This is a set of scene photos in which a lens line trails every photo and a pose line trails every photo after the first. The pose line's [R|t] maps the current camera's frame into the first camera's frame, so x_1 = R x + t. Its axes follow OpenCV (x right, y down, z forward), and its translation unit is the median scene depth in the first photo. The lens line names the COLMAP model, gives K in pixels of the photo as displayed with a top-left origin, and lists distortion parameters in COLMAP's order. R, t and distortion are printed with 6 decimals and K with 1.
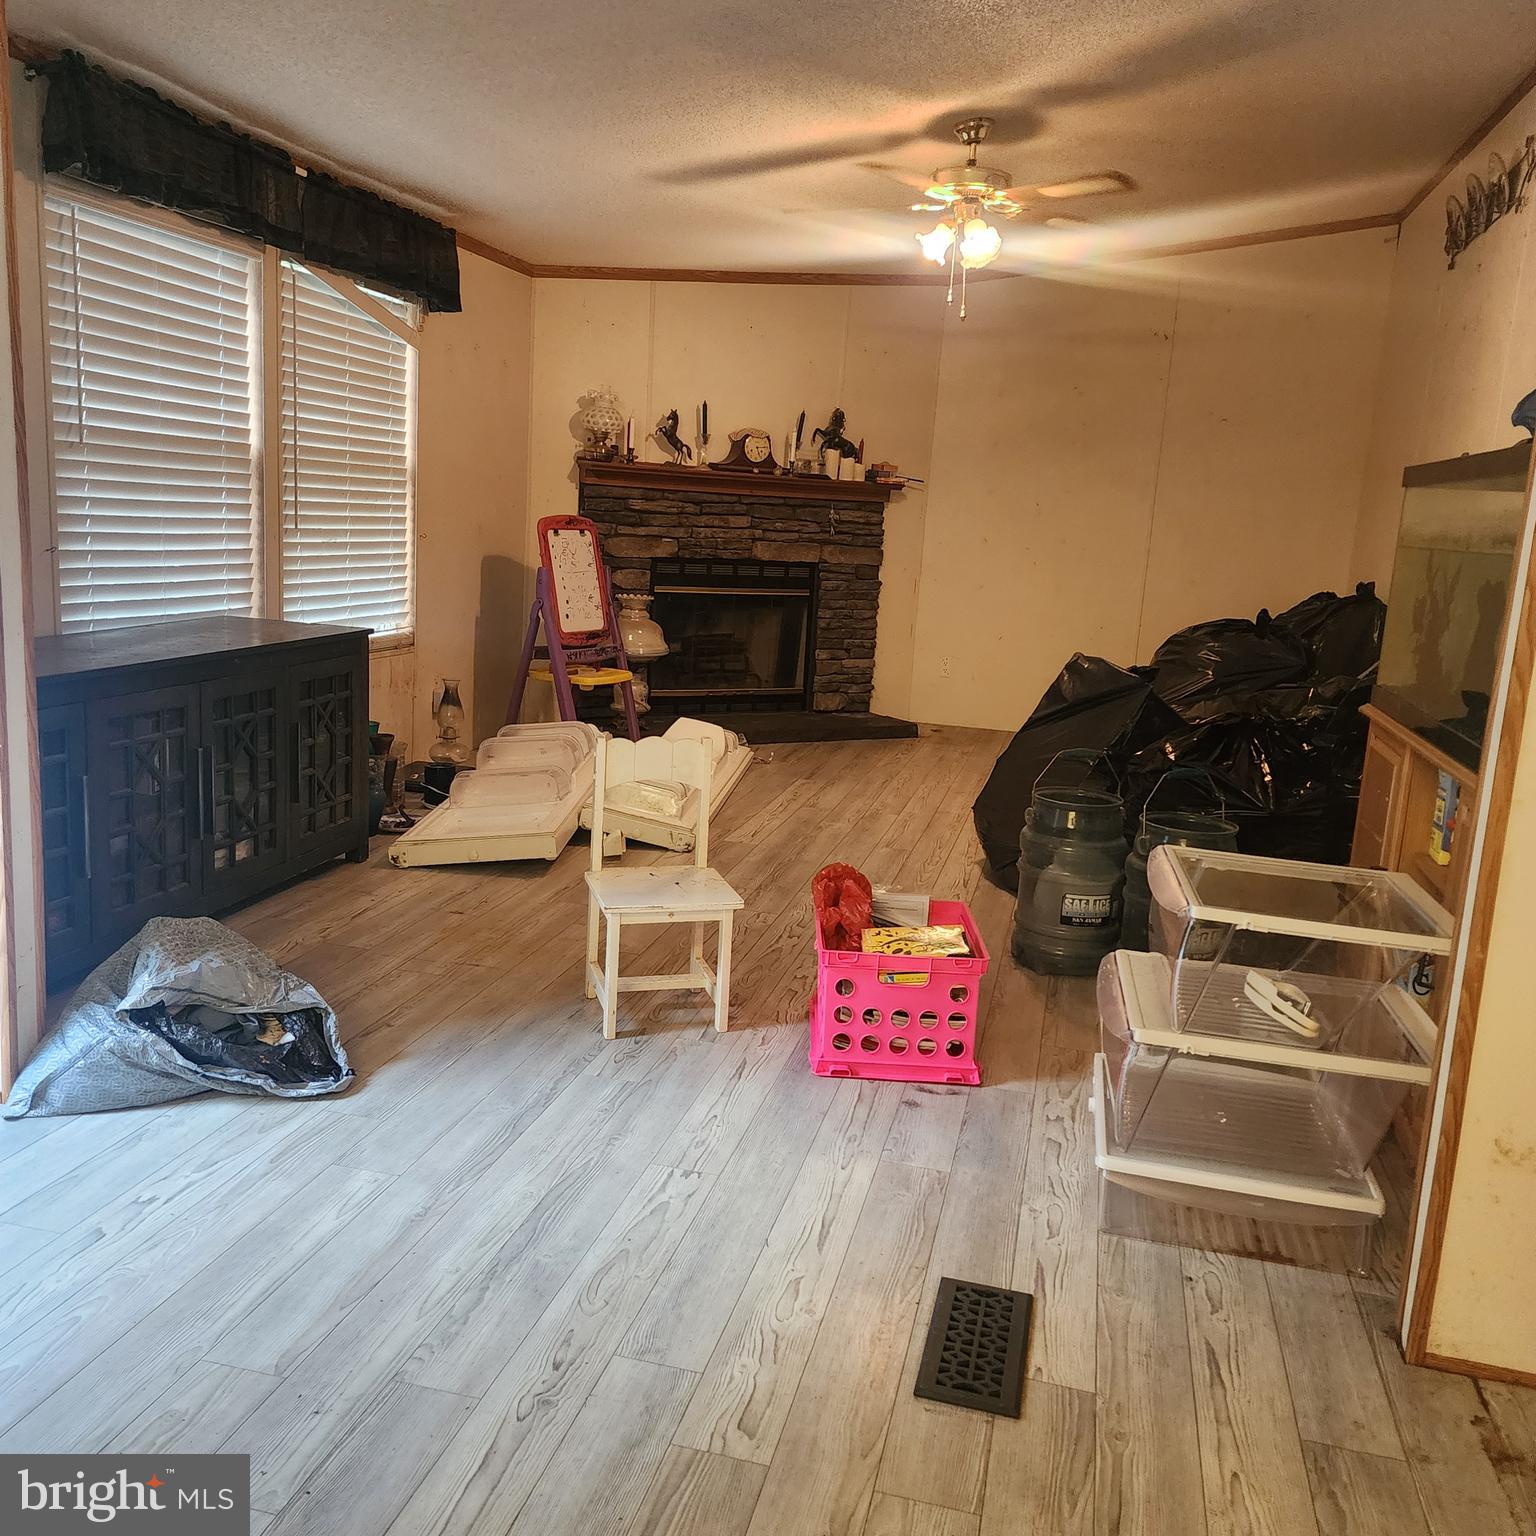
lens RADIAL K [[1356.1, 0, 770.5], [0, 1356.1, 763.3], [0, 0, 1]] dist [0.047036, -0.024860]
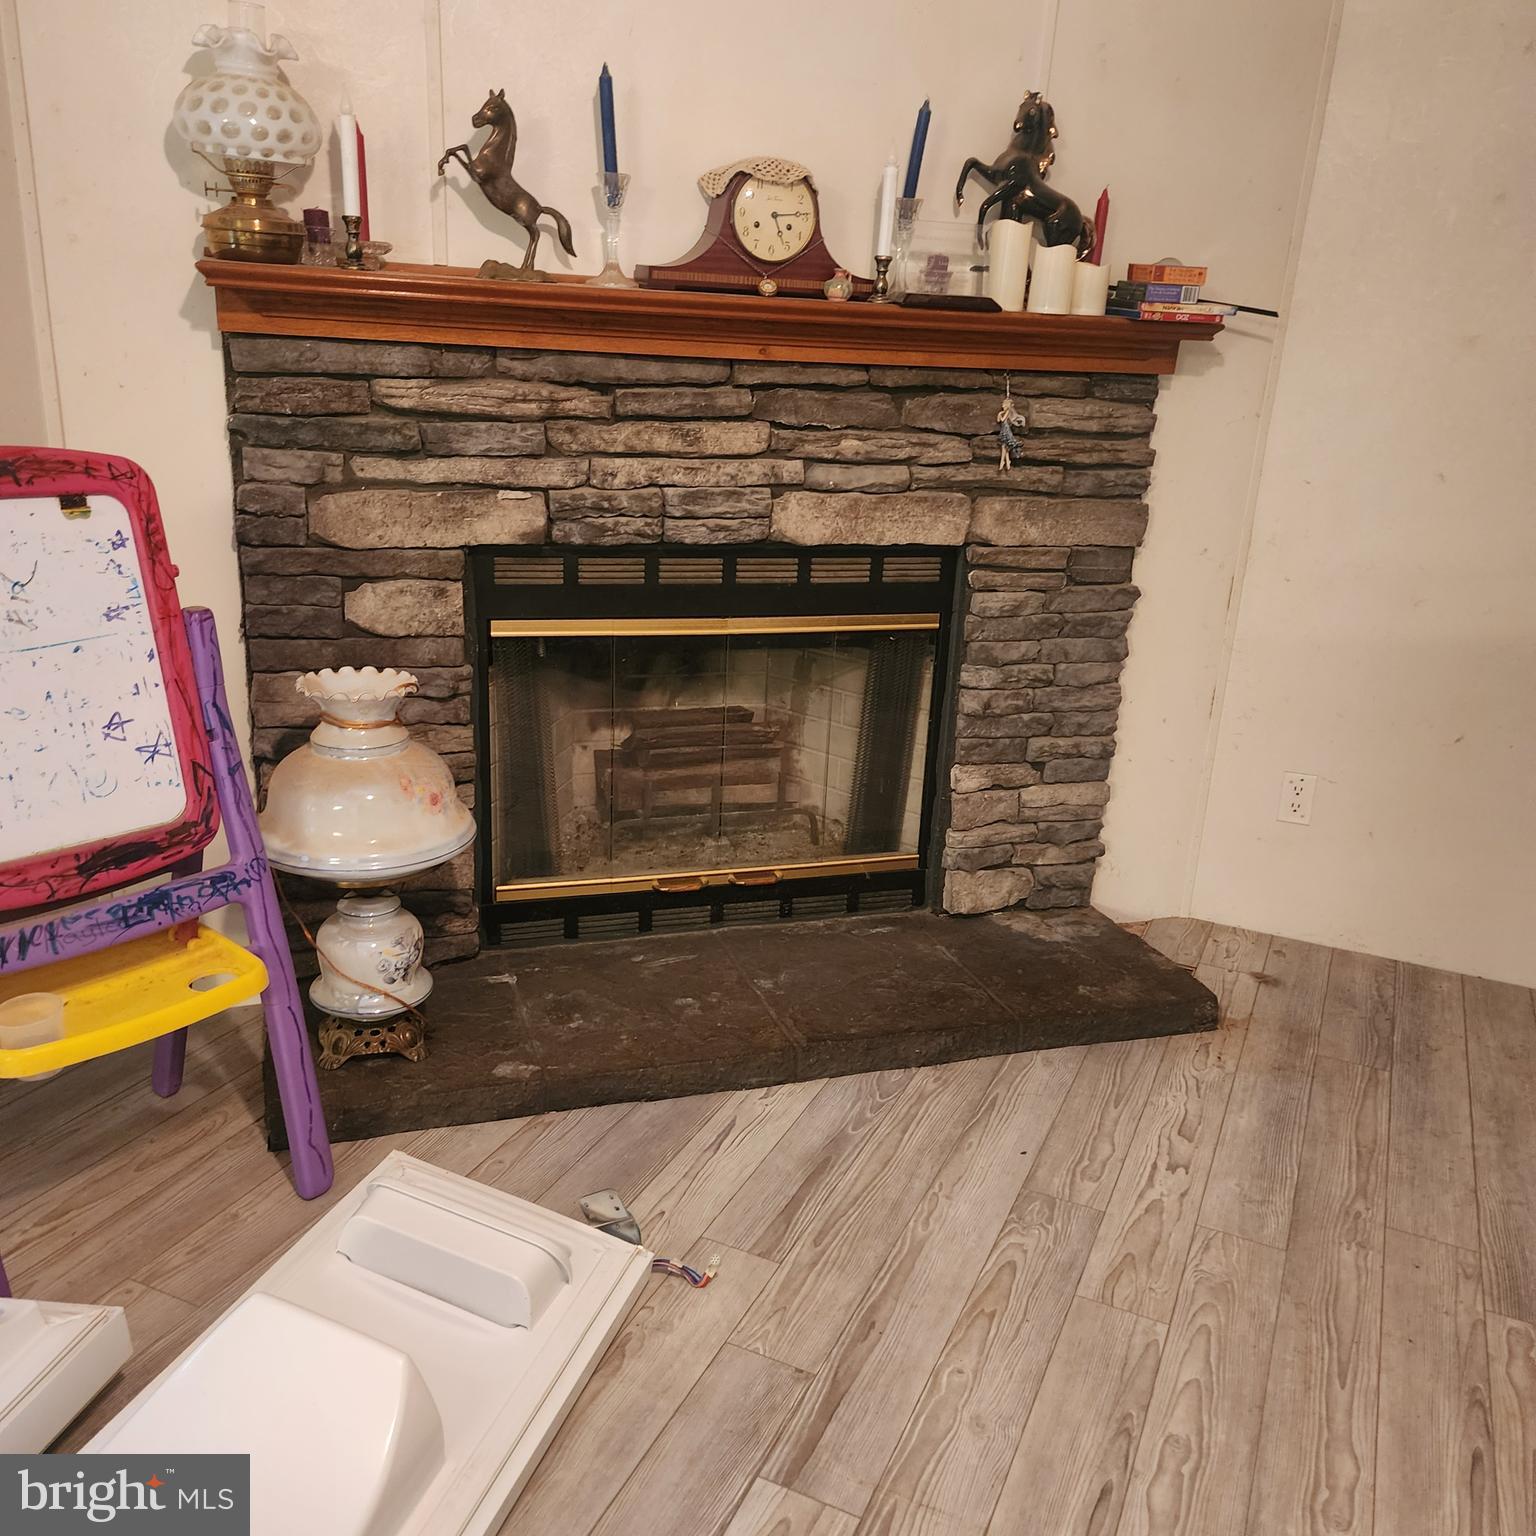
lens RADIAL K [[1356.1, 0, 766.6], [0, 1356.1, 776.5], [0, 0, 1]] dist [0.047036, -0.024860]
pose [[0.981983, 0.047540, -0.182893, 0.054504], [-0.026813, 0.993099, 0.114176, -0.128799], [0.187059, -0.107214, 0.976480, 0.633964]]
